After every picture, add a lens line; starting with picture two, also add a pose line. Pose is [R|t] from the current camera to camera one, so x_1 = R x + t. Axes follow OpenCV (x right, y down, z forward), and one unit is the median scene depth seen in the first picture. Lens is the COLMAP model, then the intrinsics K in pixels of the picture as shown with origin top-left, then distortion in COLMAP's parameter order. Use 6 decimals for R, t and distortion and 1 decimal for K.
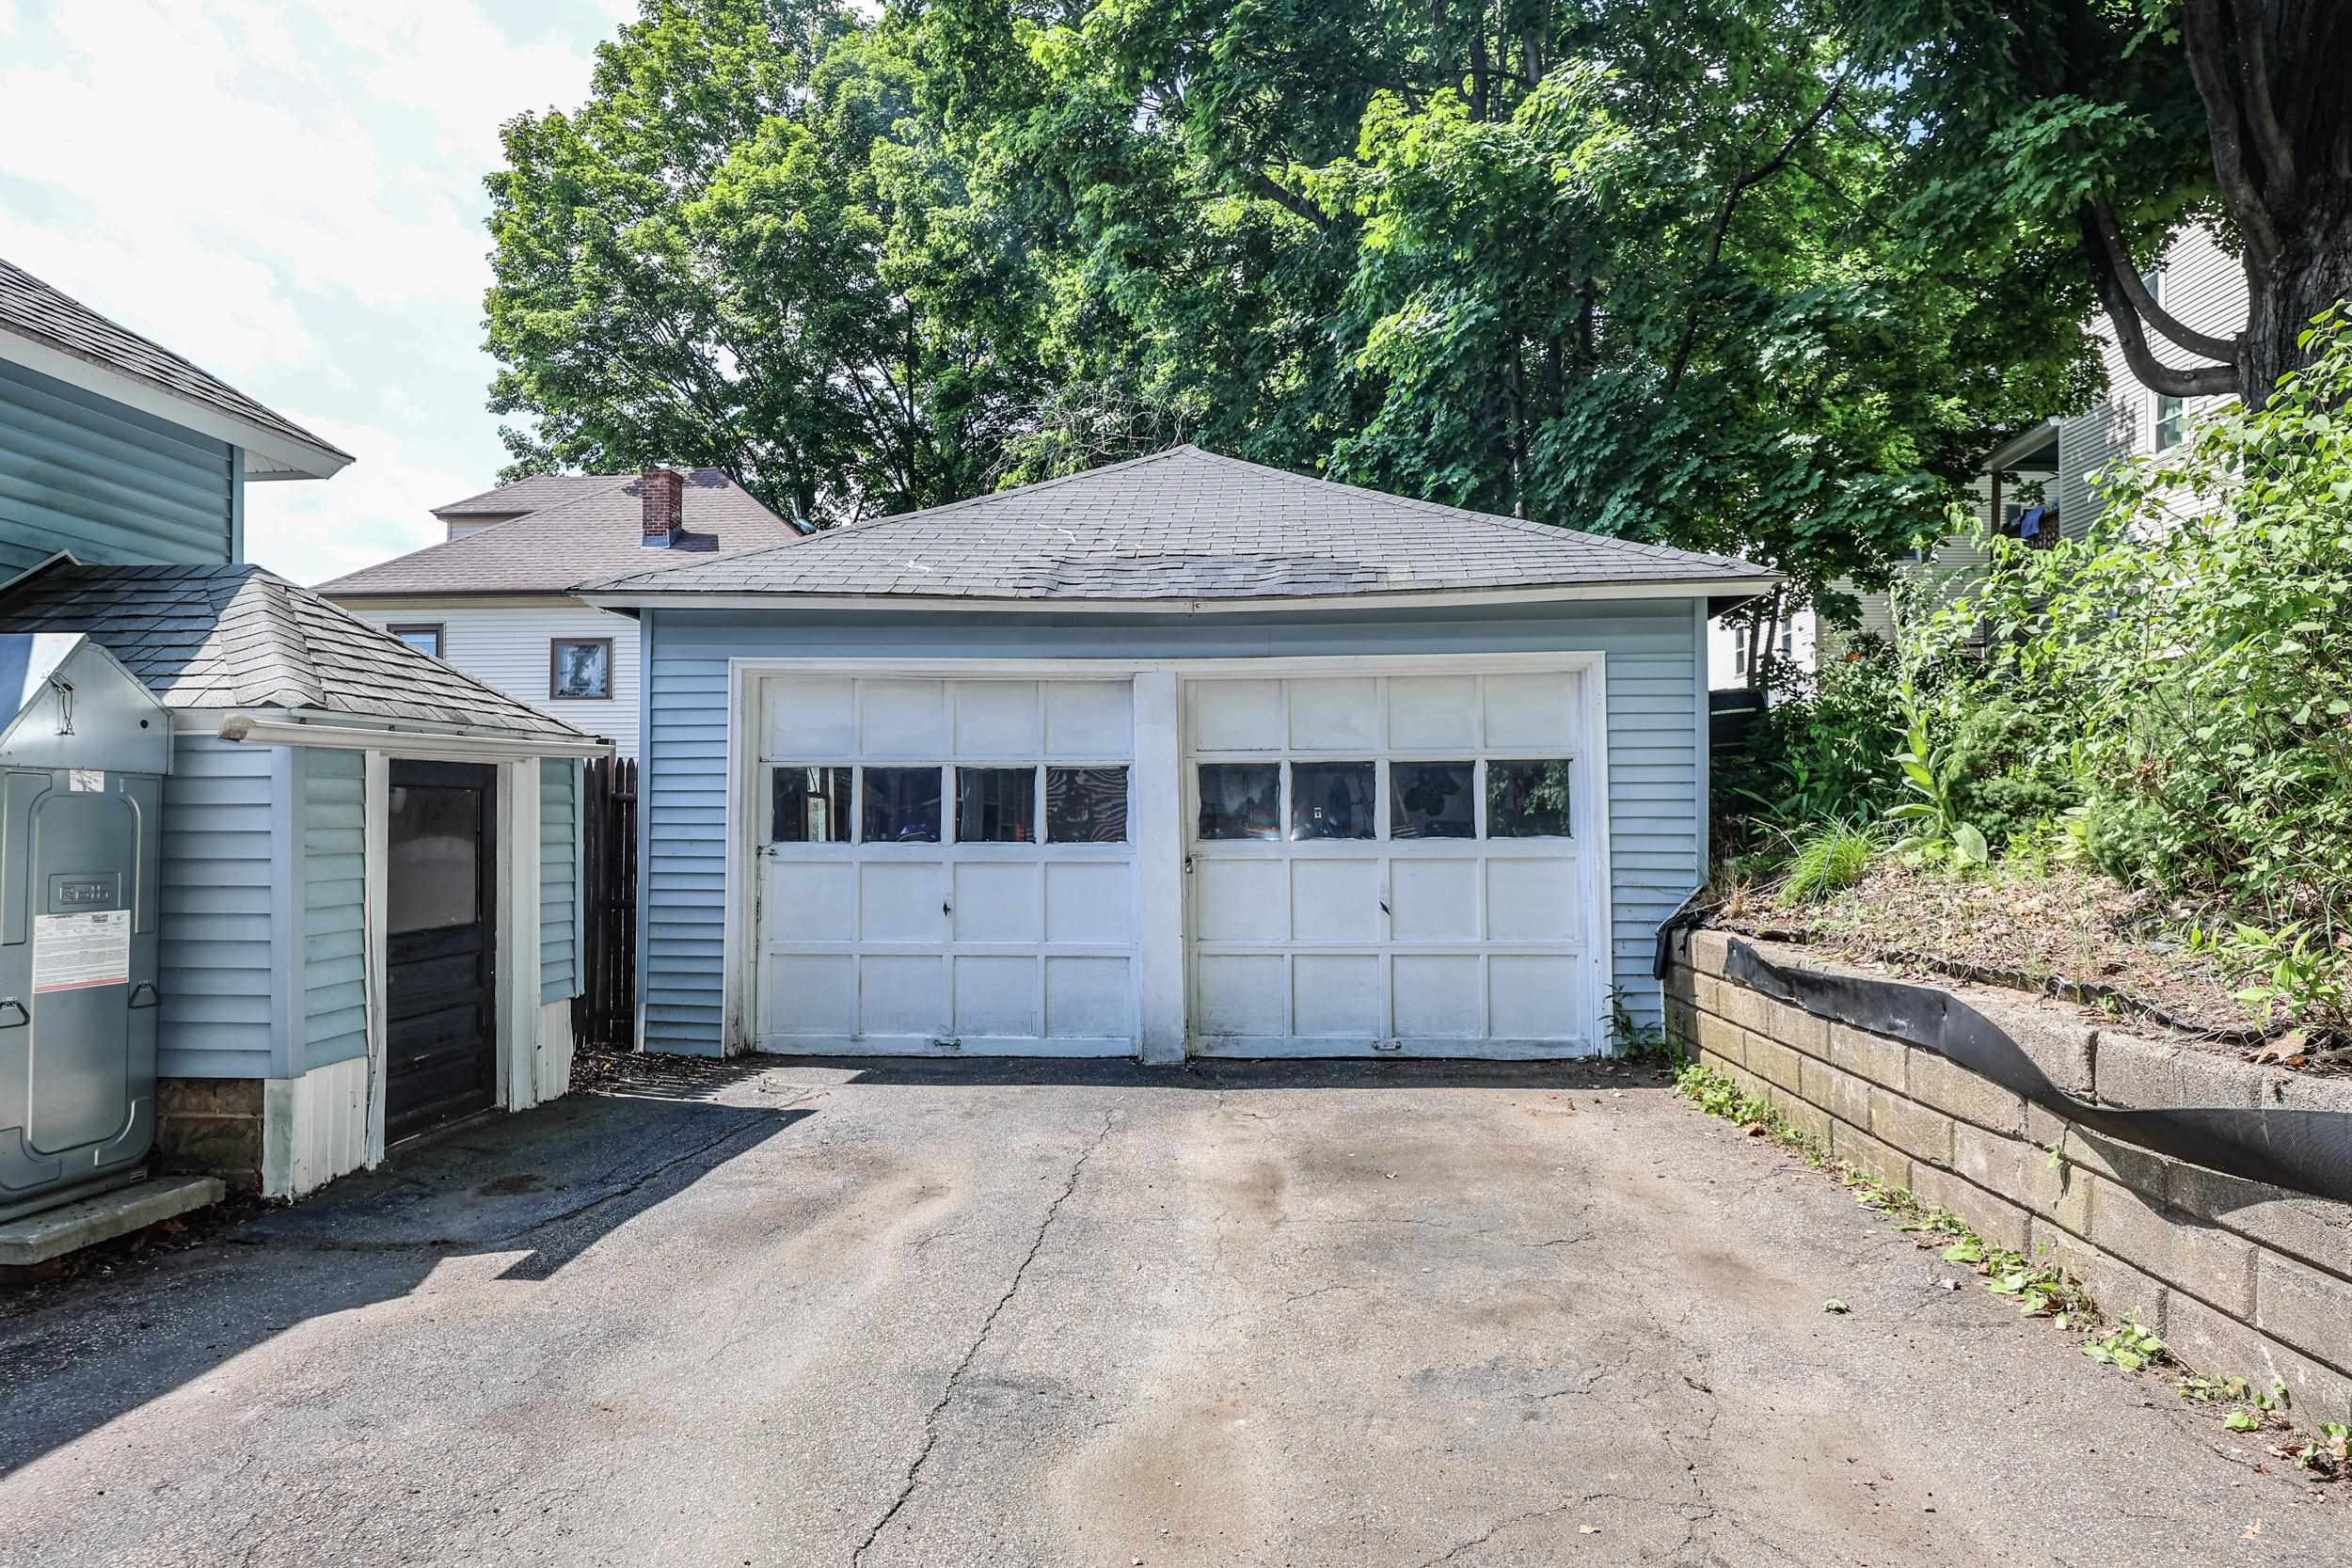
lens RADIAL K [[1163.2, 0, 1176.0], [0, 1163.2, 784.0], [0, 0, 1]] dist [-0.029045, -0.000006]
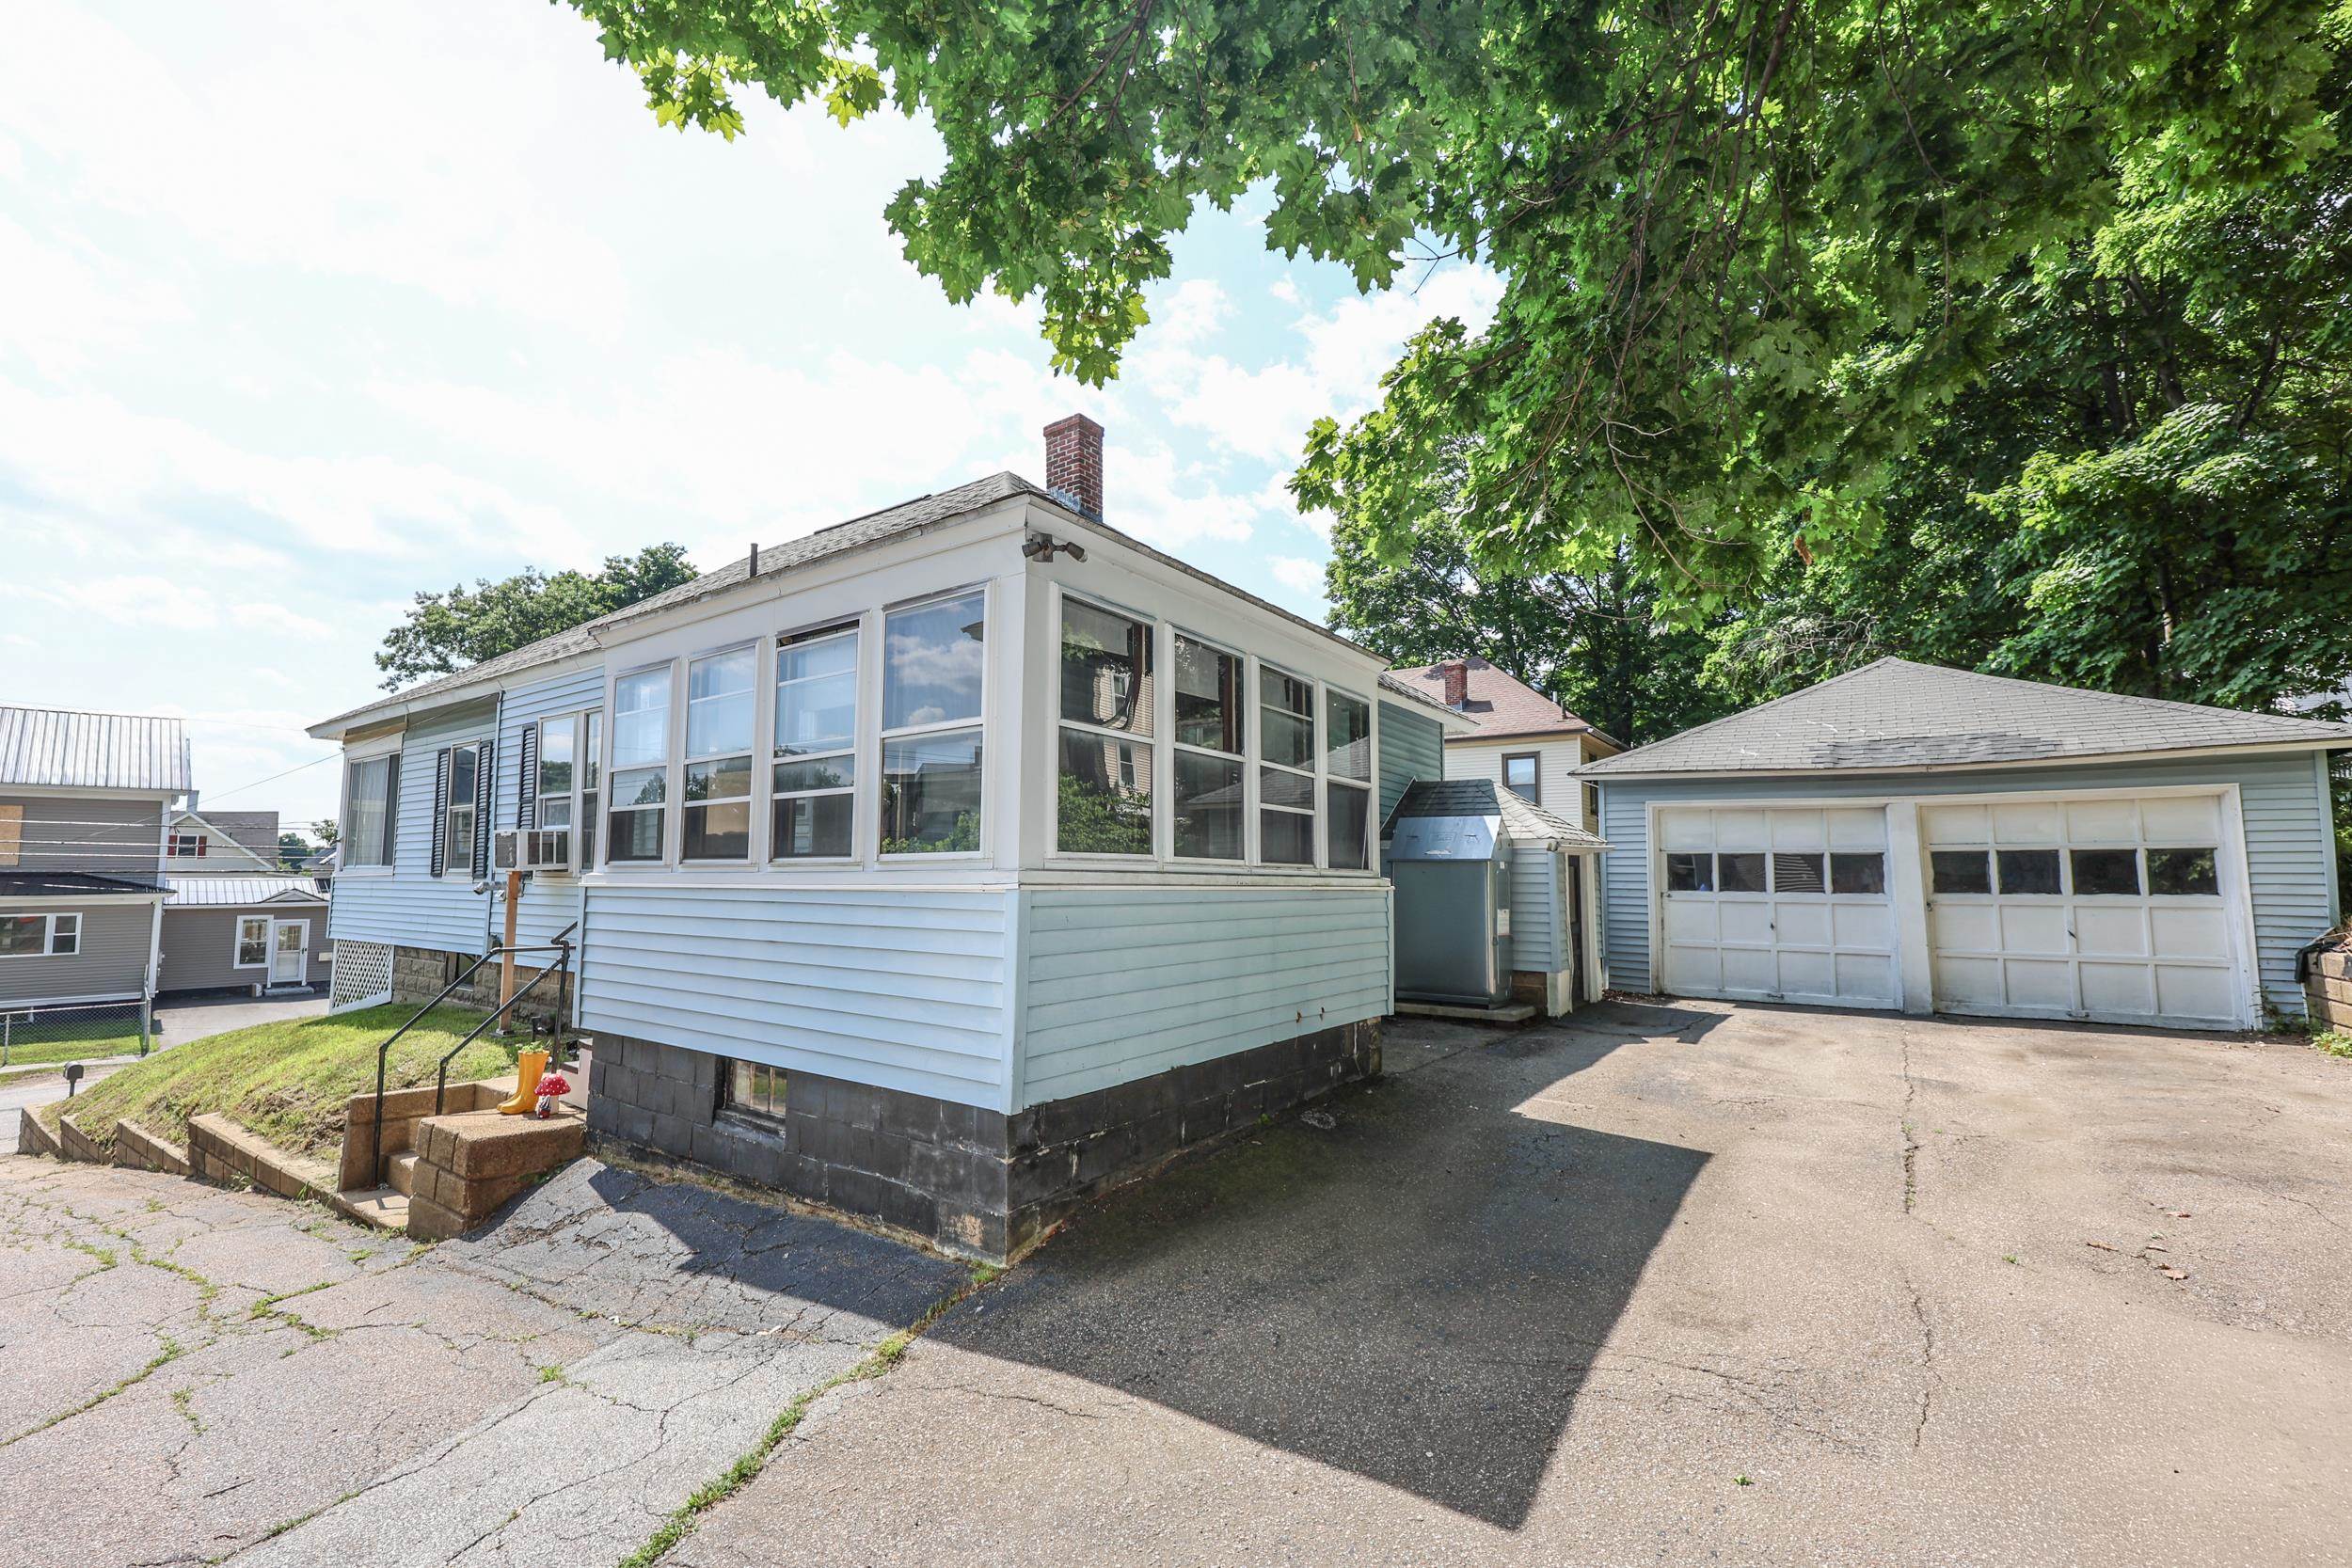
lens RADIAL K [[971.7, 0, 1164.5], [0, 971.7, 786.4], [0, 0, 1]] dist [-0.001455, -0.000563]
pose [[0.858322, -0.037597, -0.511733, -0.236452], [0.005646, 0.997944, -0.063849, -0.029438], [0.513081, 0.051914, 0.856769, -0.960924]]
